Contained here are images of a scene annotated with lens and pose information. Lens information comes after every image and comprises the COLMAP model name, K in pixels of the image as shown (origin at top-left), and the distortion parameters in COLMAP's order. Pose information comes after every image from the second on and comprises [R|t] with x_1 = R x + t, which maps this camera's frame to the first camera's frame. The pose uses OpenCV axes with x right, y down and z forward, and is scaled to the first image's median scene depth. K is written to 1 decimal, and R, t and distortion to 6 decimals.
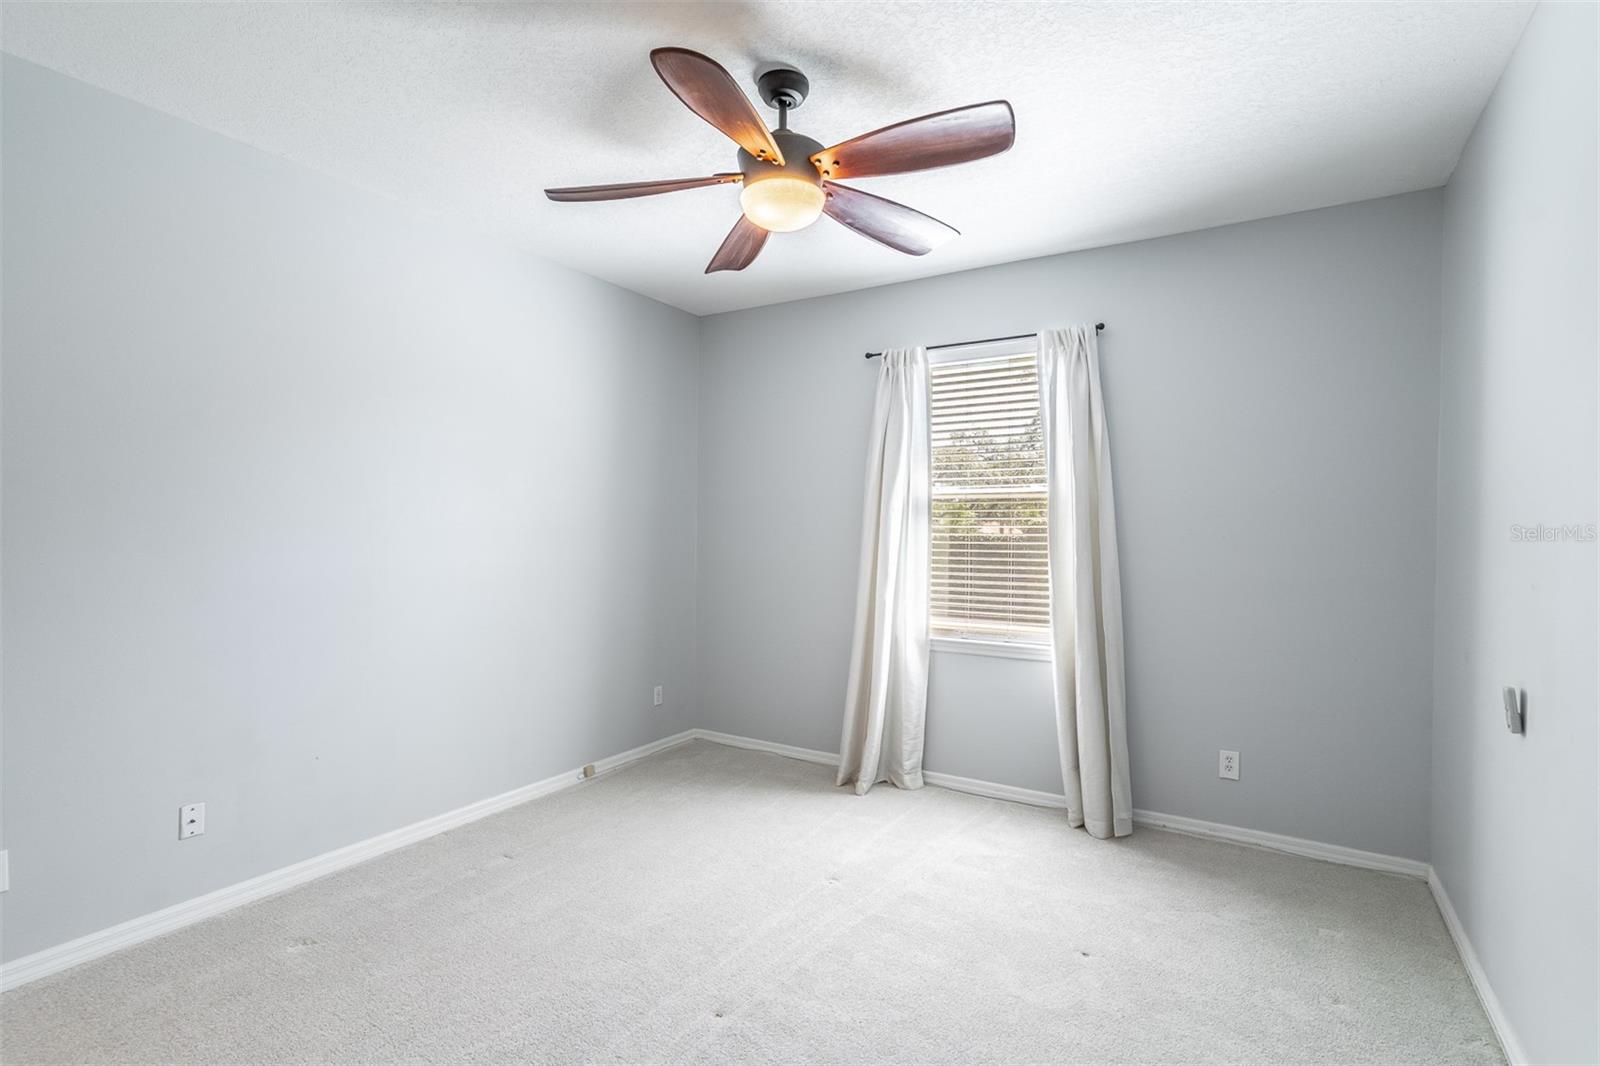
lens RADIAL K [[765.9, 0, 796.3], [0, 765.9, 530.1], [0, 0, 1]] dist [0.001937, -0.000365]
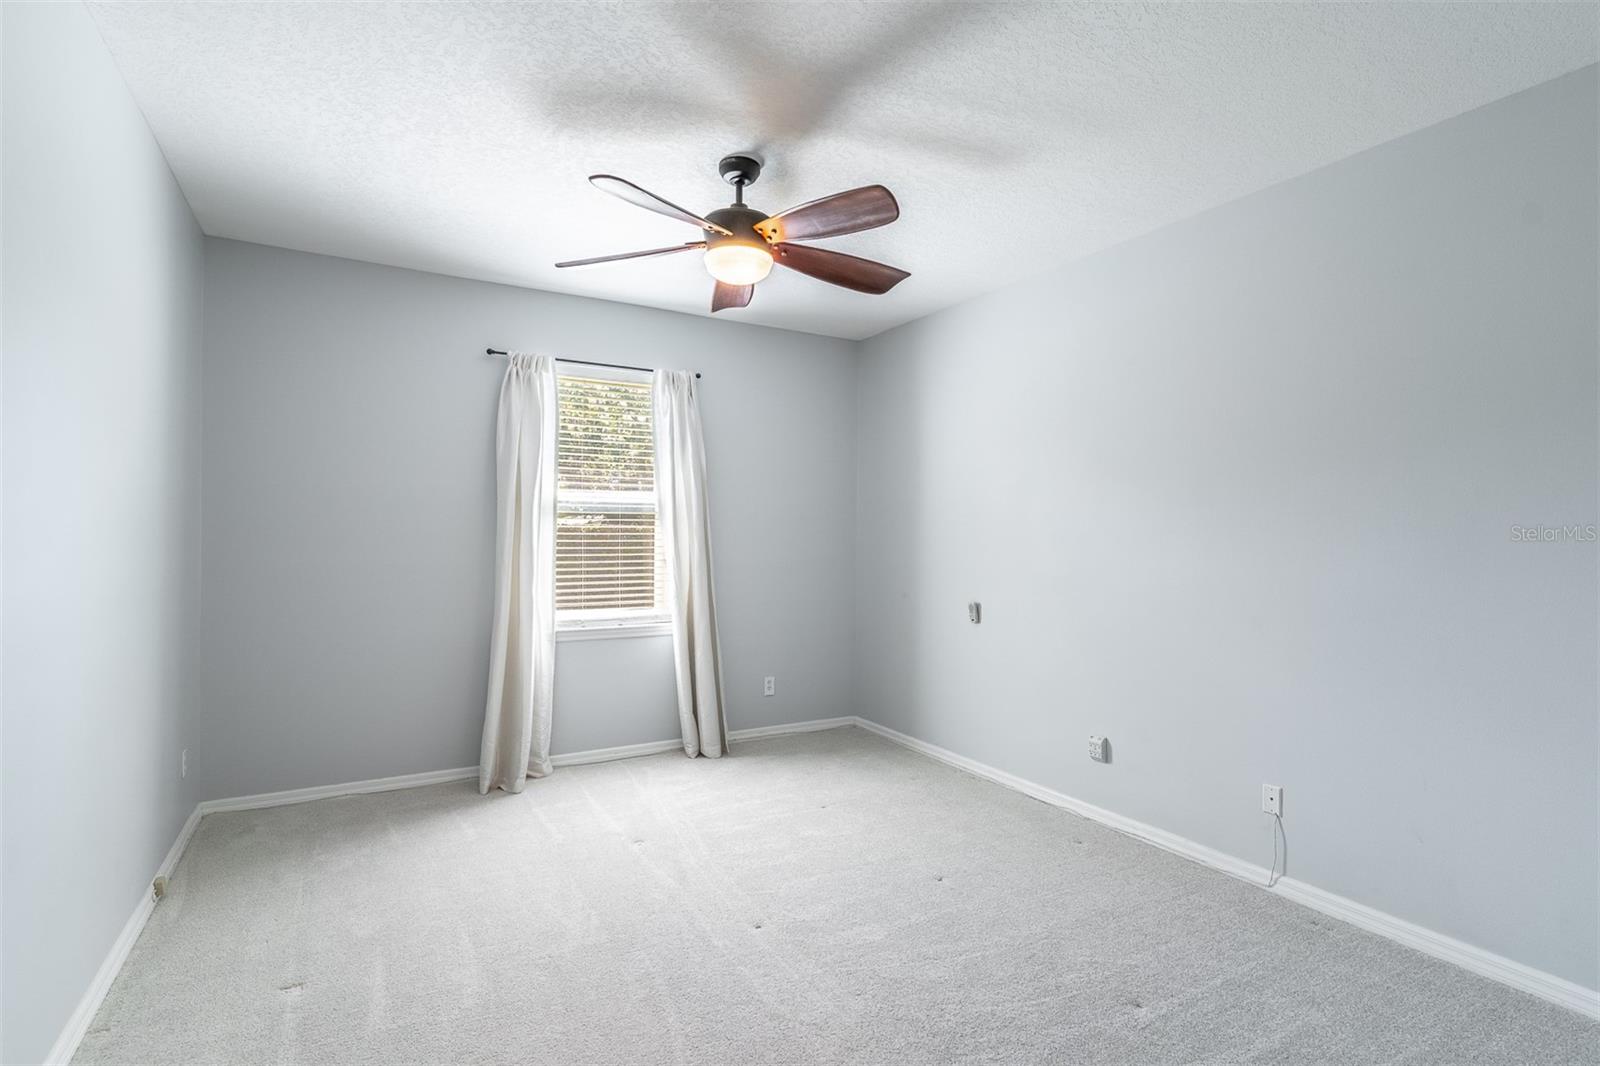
lens RADIAL K [[765.9, 0, 793.7], [0, 765.9, 535.1], [0, 0, 1]] dist [0.001937, -0.000365]
pose [[0.476003, -0.002546, 0.879440, -0.612282], [-0.004228, 0.999978, 0.005184, 0.000746], [-0.879434, -0.006186, 0.475981, 0.200245]]
